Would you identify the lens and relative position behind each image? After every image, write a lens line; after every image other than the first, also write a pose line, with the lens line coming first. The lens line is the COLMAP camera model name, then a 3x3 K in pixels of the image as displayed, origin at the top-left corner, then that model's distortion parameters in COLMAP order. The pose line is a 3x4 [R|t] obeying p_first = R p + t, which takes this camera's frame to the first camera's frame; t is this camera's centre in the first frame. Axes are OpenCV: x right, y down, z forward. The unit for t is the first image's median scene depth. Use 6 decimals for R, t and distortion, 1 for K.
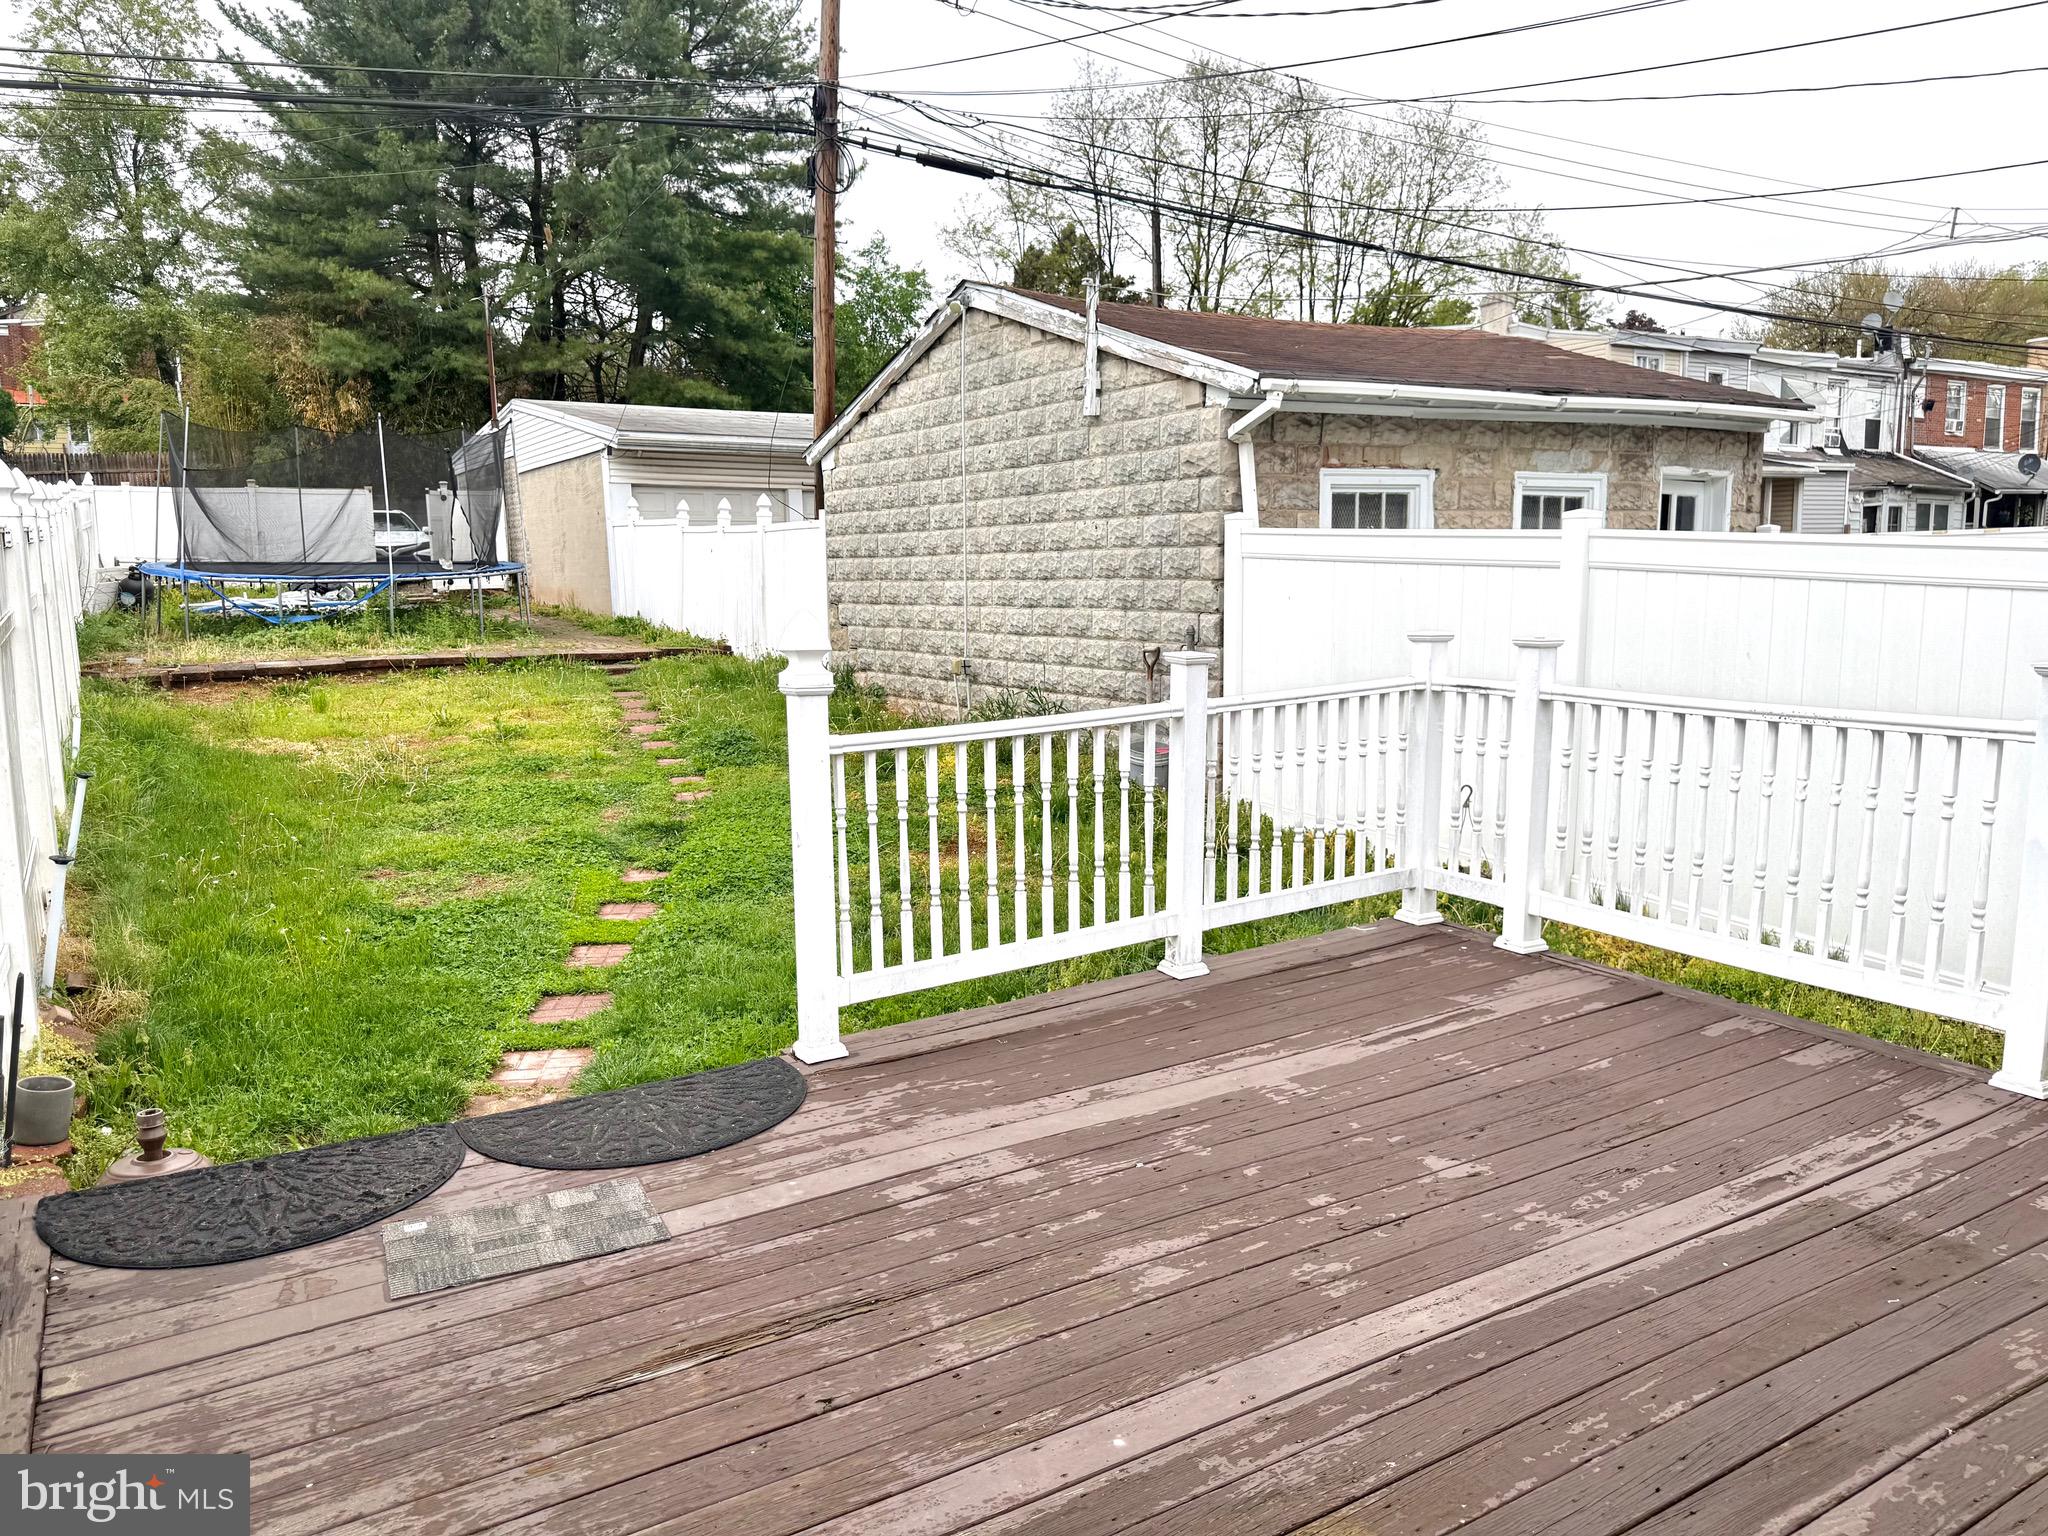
lens RADIAL K [[1413.9, 0, 1024.9], [0, 1413.9, 785.7], [0, 0, 1]] dist [0.093246, -0.132056]
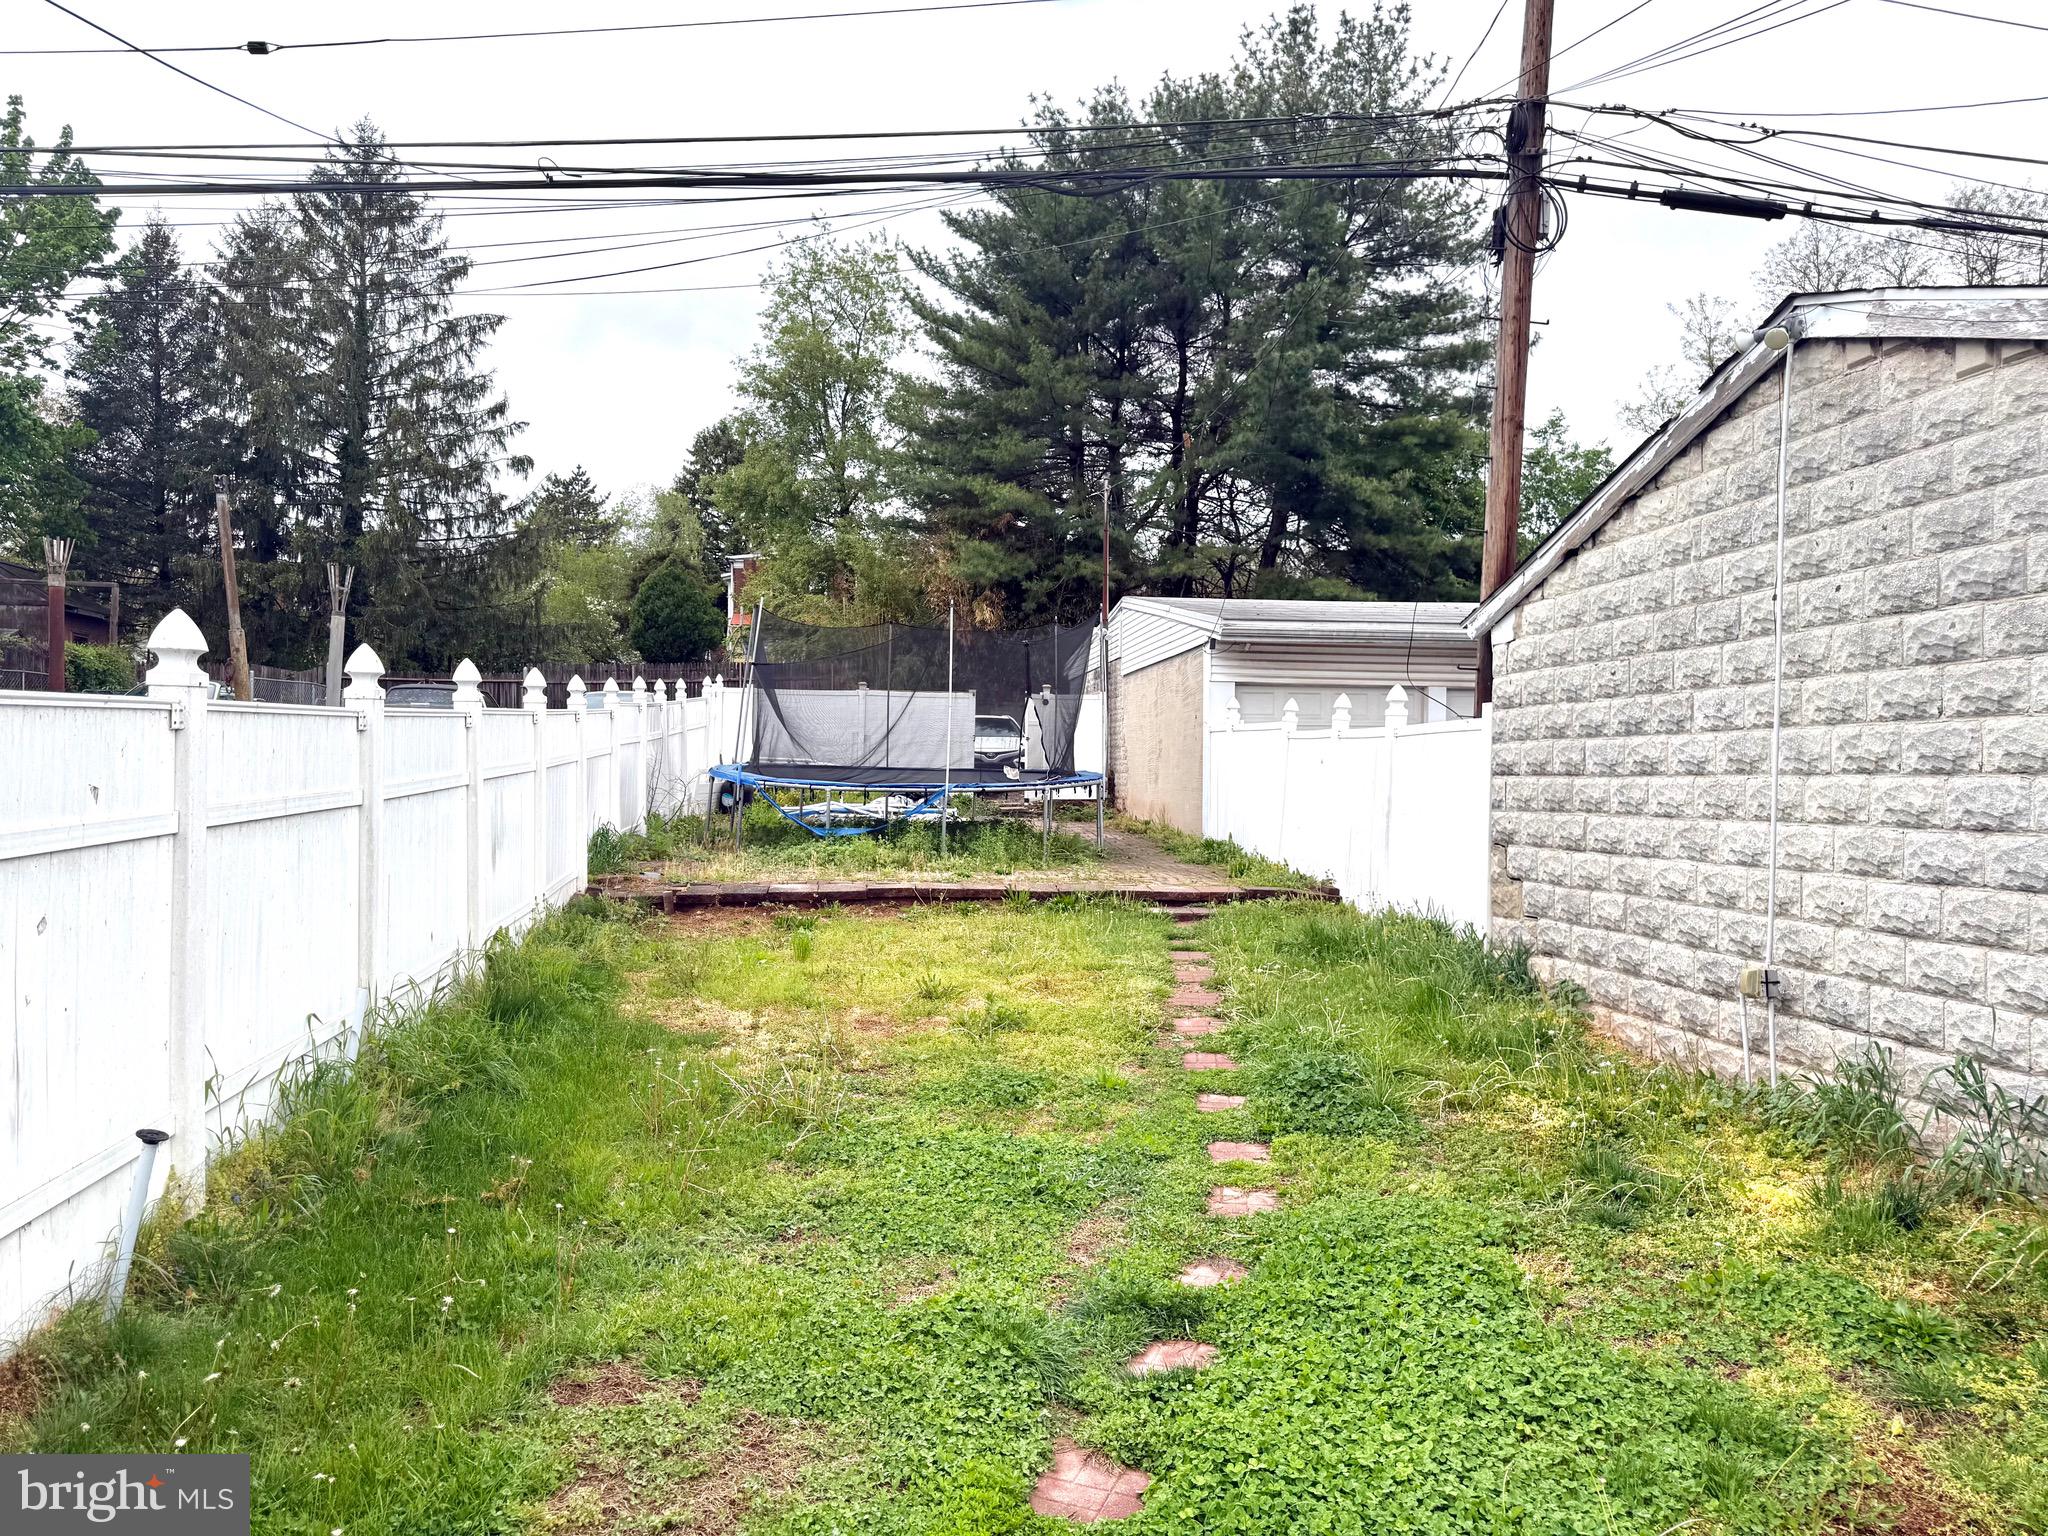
lens RADIAL K [[1413.9, 0, 1024.9], [0, 1413.9, 785.7], [0, 0, 1]] dist [0.093246, -0.132056]
pose [[0.908494, 0.027608, -0.416985, -0.054402], [-0.088350, 0.987950, -0.127079, -0.047473], [0.408452, 0.152291, 0.899986, 0.287499]]
